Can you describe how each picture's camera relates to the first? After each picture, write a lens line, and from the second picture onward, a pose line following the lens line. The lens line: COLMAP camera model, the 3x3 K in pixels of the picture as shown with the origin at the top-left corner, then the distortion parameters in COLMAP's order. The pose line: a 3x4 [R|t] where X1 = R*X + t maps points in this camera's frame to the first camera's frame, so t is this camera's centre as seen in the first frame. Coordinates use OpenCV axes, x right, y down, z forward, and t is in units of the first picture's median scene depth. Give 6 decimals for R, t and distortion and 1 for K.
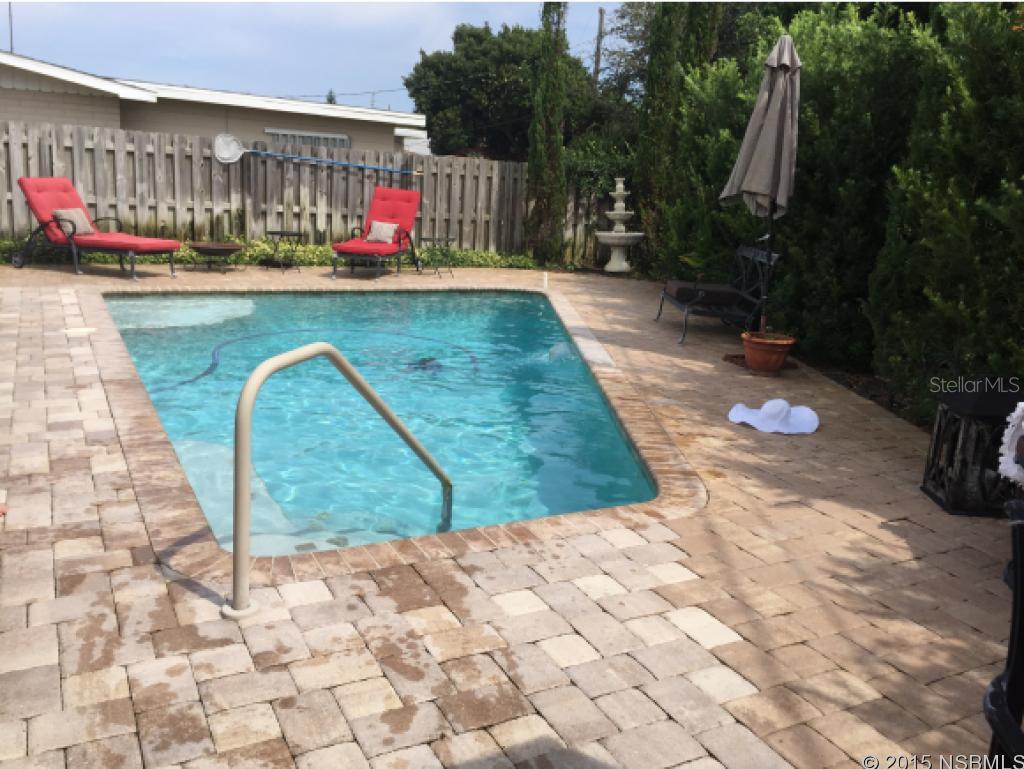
lens RADIAL K [[877.1, 0, 508.8], [0, 877.1, 381.5], [0, 0, 1]] dist [0.094062, -0.124419]
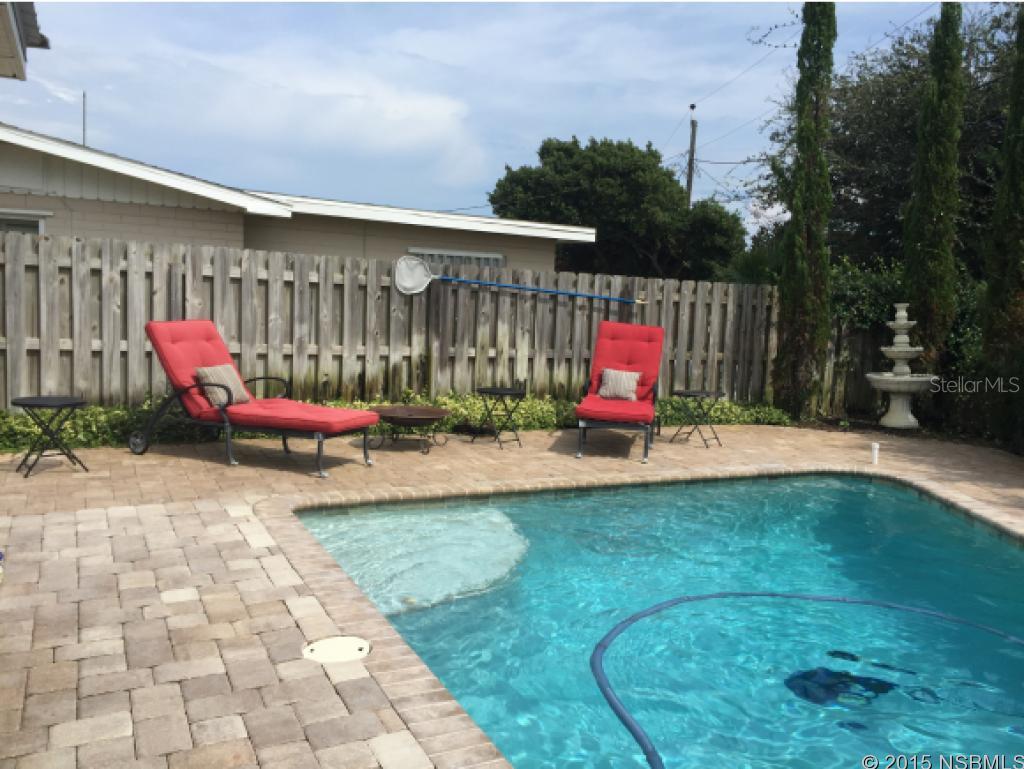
lens RADIAL K [[877.1, 0, 504.3], [0, 877.1, 382.0], [0, 0, 1]] dist [0.094062, -0.124419]
pose [[0.999669, -0.007266, -0.024676, -0.215582], [0.004125, 0.992145, -0.125026, -0.080653], [0.025391, 0.124883, 0.991847, 0.282620]]
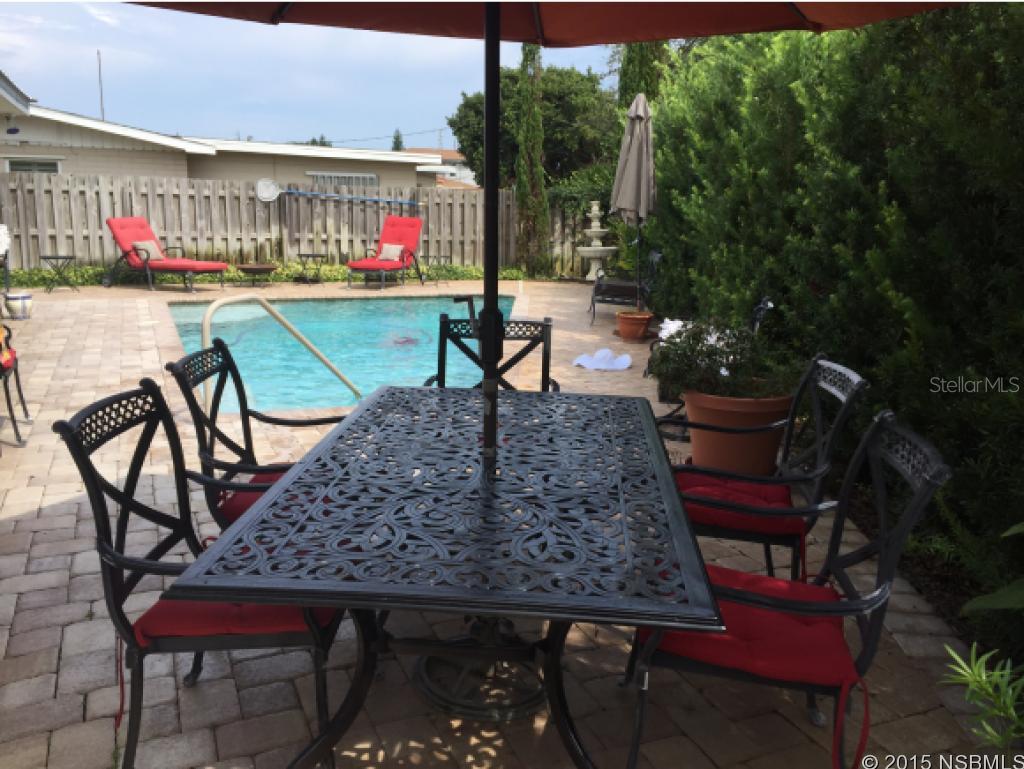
lens RADIAL K [[877.1, 0, 517.1], [0, 877.1, 391.0], [0, 0, 1]] dist [0.094062, -0.124419]
pose [[0.996757, -0.021174, -0.077641, 0.121871], [0.019573, 0.999581, -0.021329, 0.053357], [0.078060, 0.019740, 0.996753, -0.207623]]
